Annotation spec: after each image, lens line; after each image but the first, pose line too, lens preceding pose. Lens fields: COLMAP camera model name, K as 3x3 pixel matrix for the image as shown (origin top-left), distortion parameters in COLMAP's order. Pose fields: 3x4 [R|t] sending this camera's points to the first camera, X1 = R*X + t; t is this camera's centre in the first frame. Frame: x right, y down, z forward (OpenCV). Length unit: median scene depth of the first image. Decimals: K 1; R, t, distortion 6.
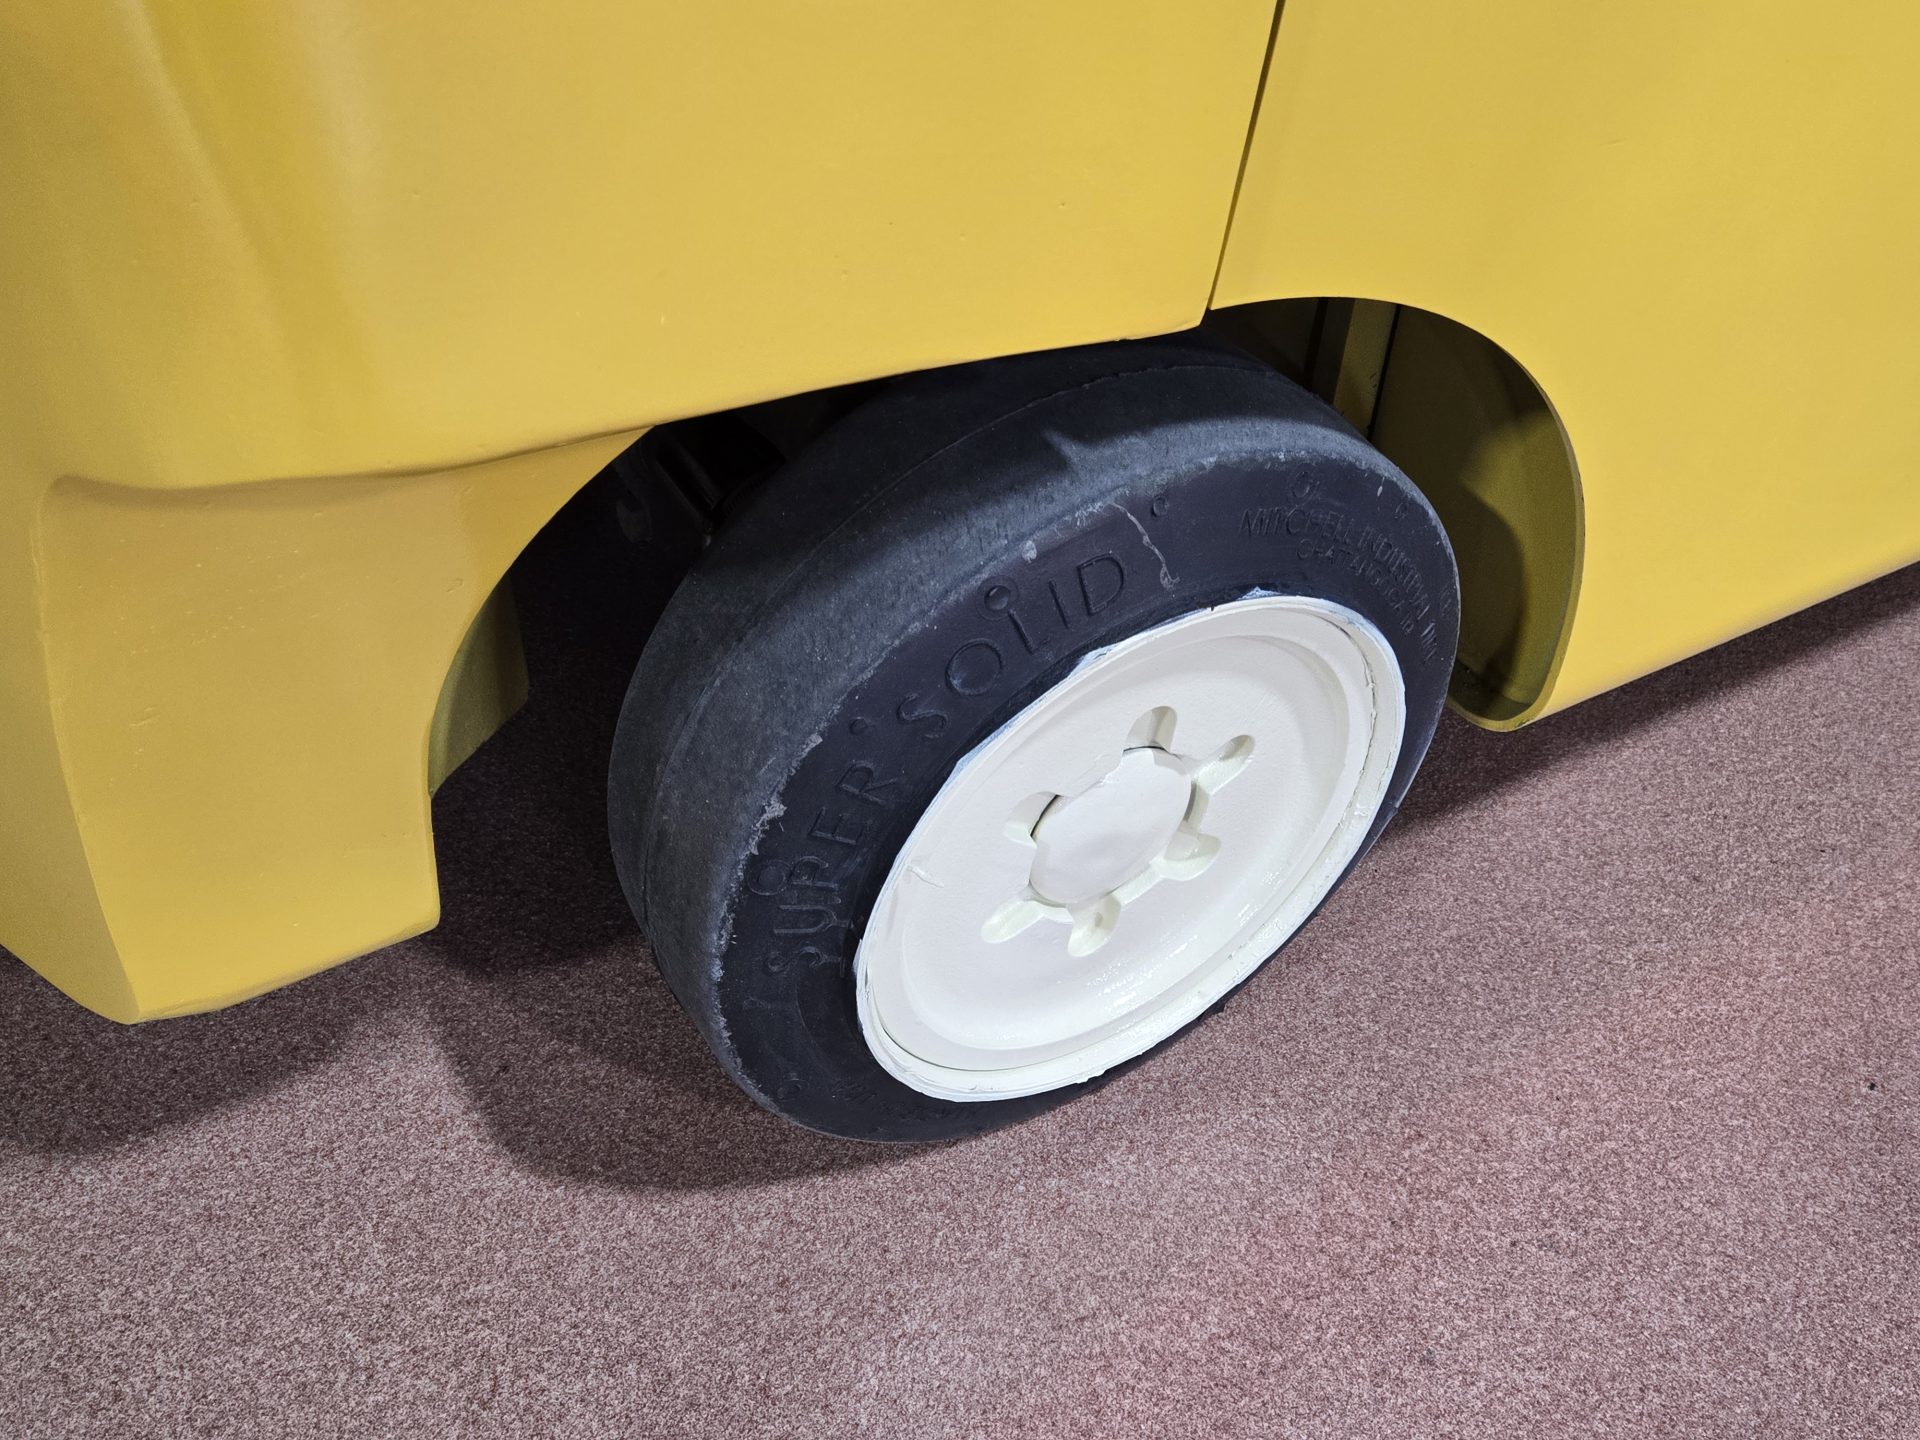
lens RADIAL K [[1753.5, 0, 966.5], [0, 1753.5, 711.2], [0, 0, 1]] dist [0.097194, -0.122405]
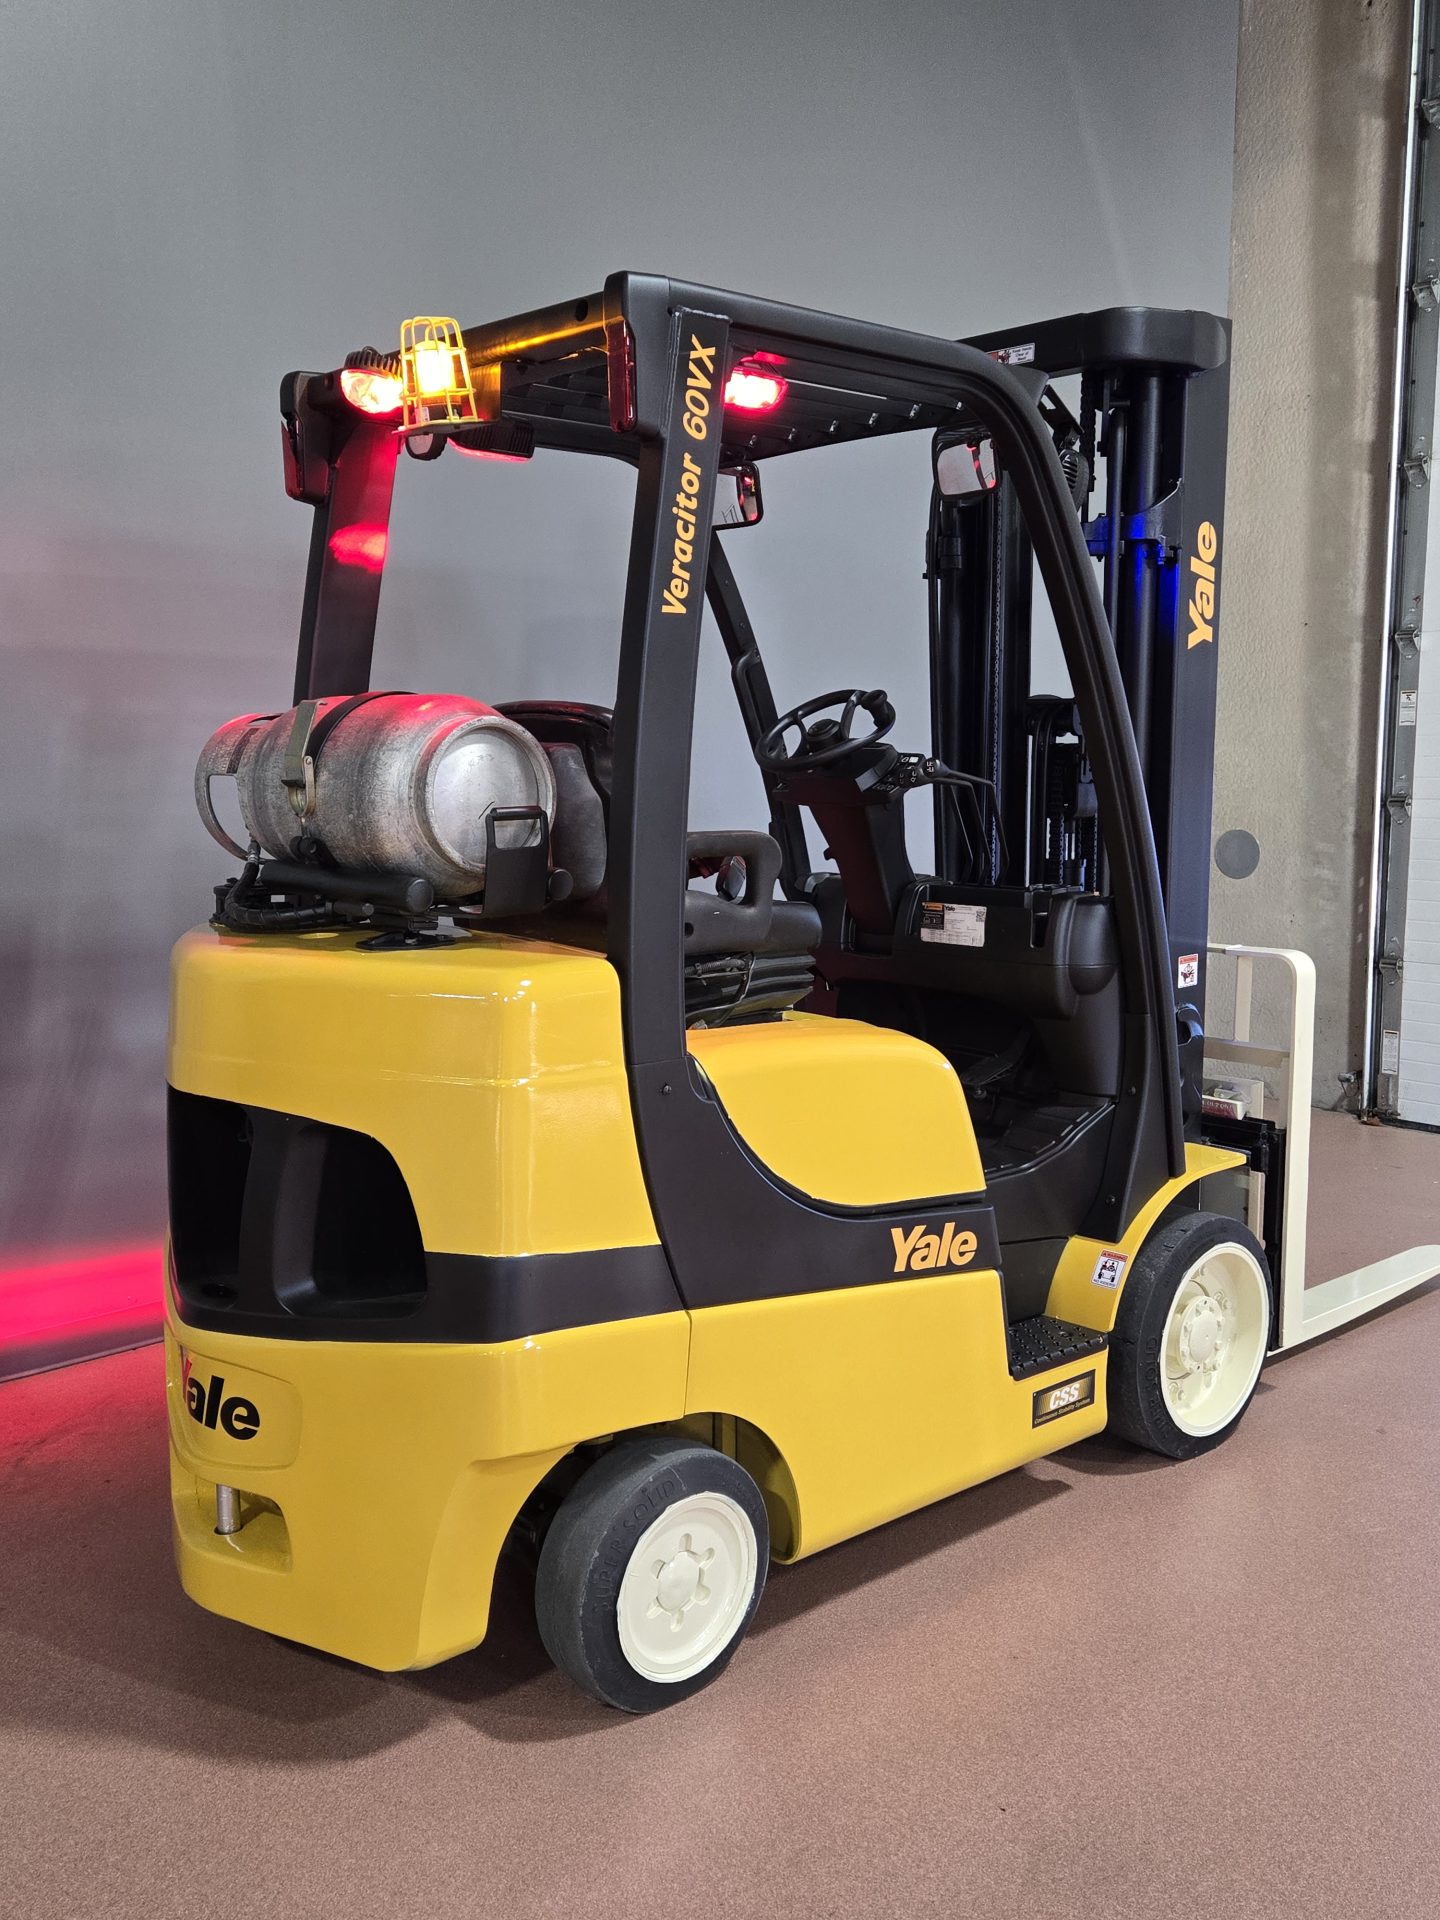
lens RADIAL K [[1753.5, 0, 708.4], [0, 1753.5, 972.6], [0, 0, 1]] dist [0.097194, -0.122405]
pose [[0.976718, -0.061827, 0.205426, -0.567499], [0.168433, 0.814060, -0.555821, 1.178269], [-0.132864, 0.577481, 0.805520, -2.832515]]
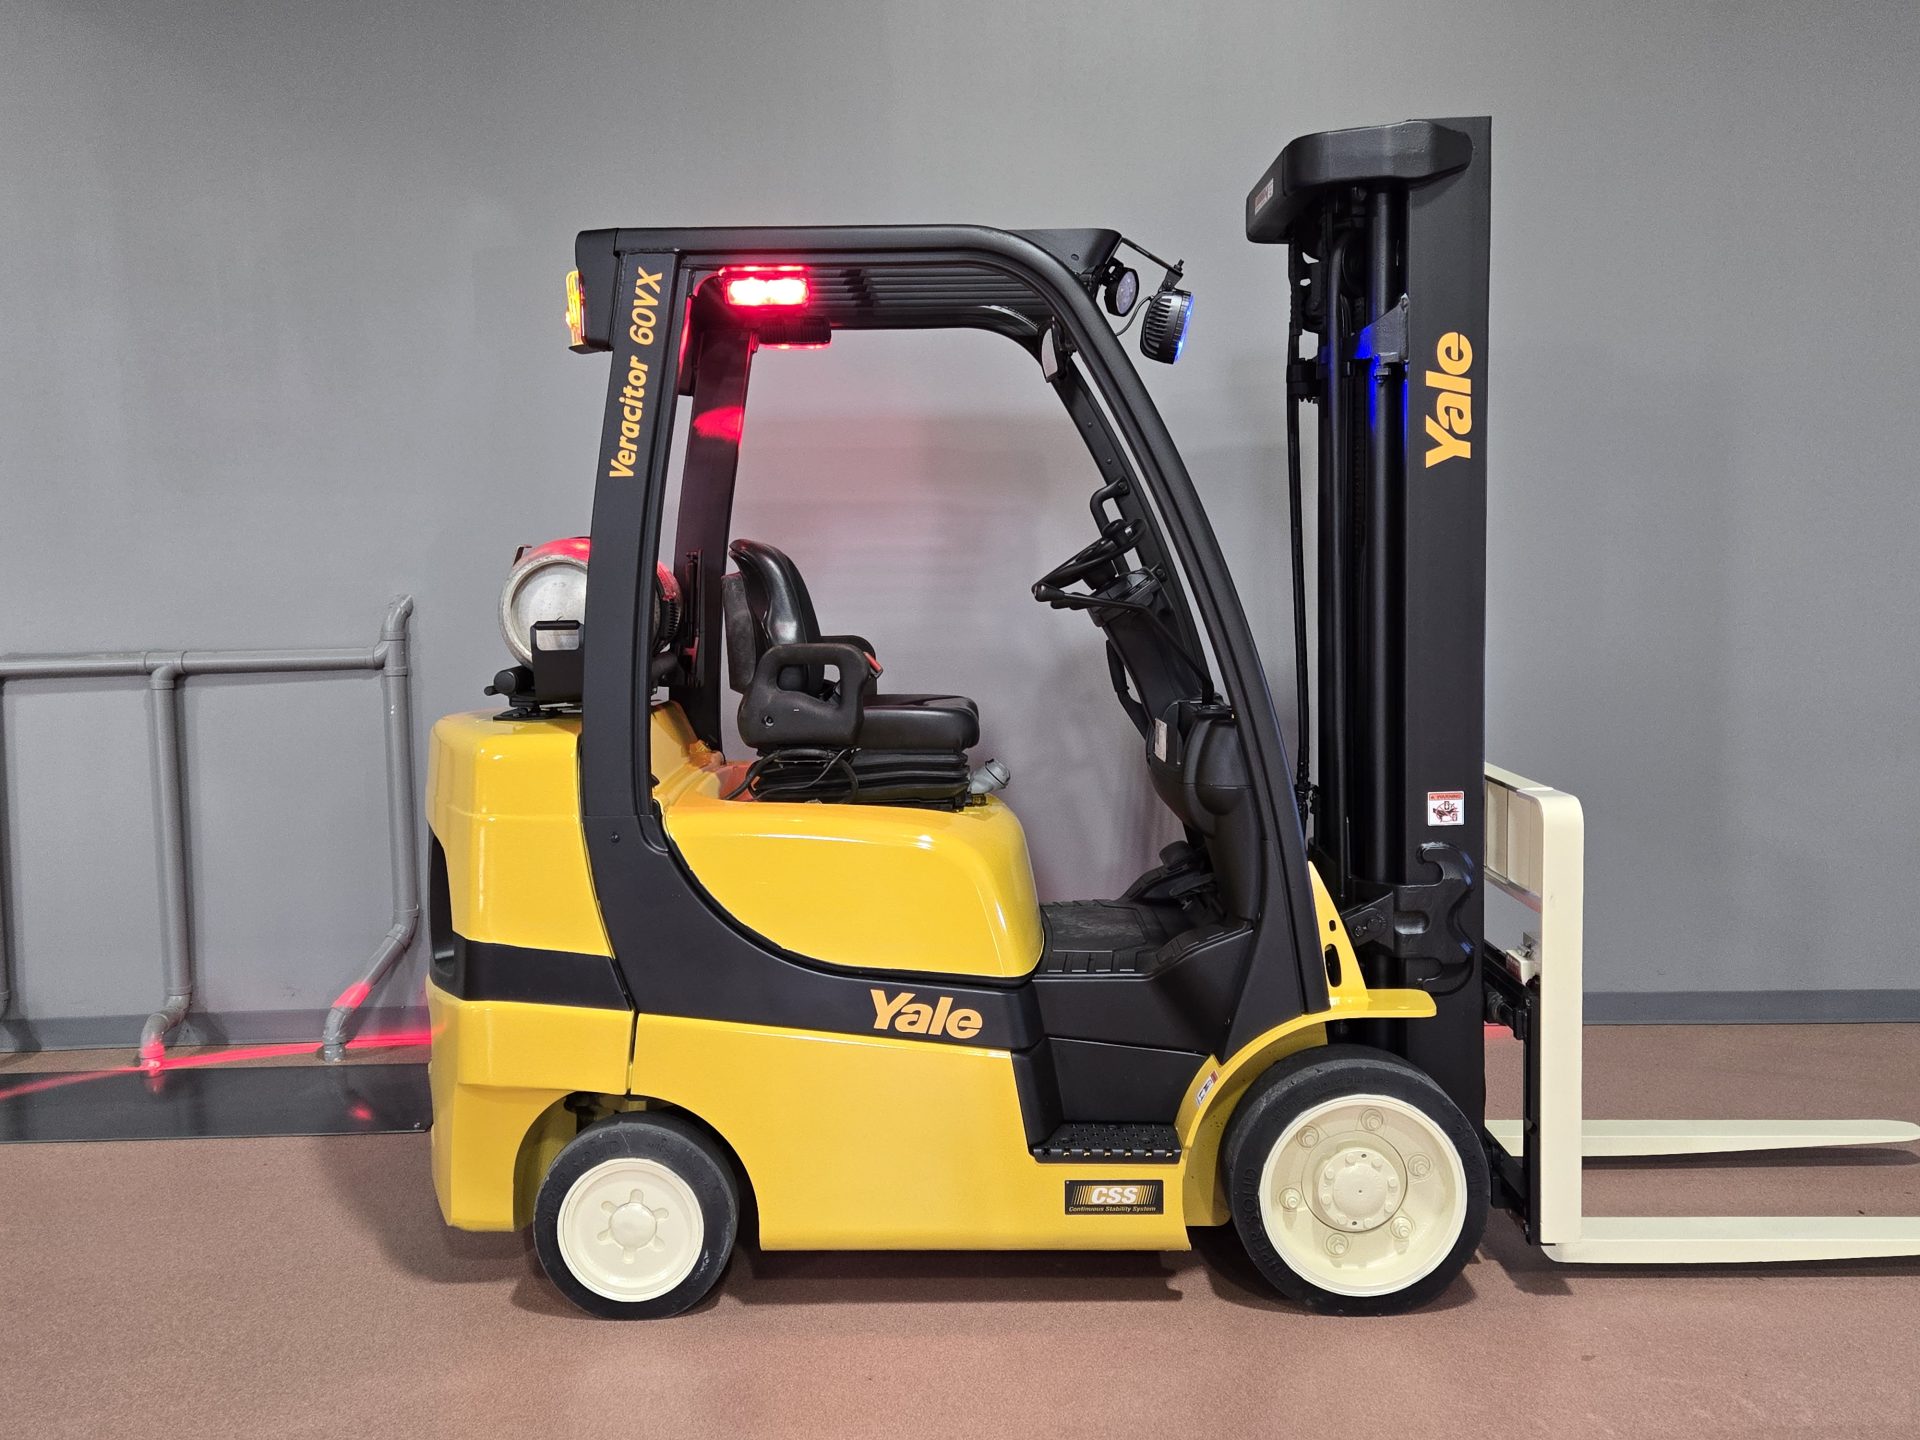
lens RADIAL K [[1753.5, 0, 966.5], [0, 1753.5, 711.2], [0, 0, 1]] dist [0.097194, -0.122405]
pose [[0.861992, 0.001335, -0.506920, 3.478498], [-0.312507, 0.788766, -0.529327, 1.300007], [0.399135, 0.614692, 0.680328, -2.824594]]
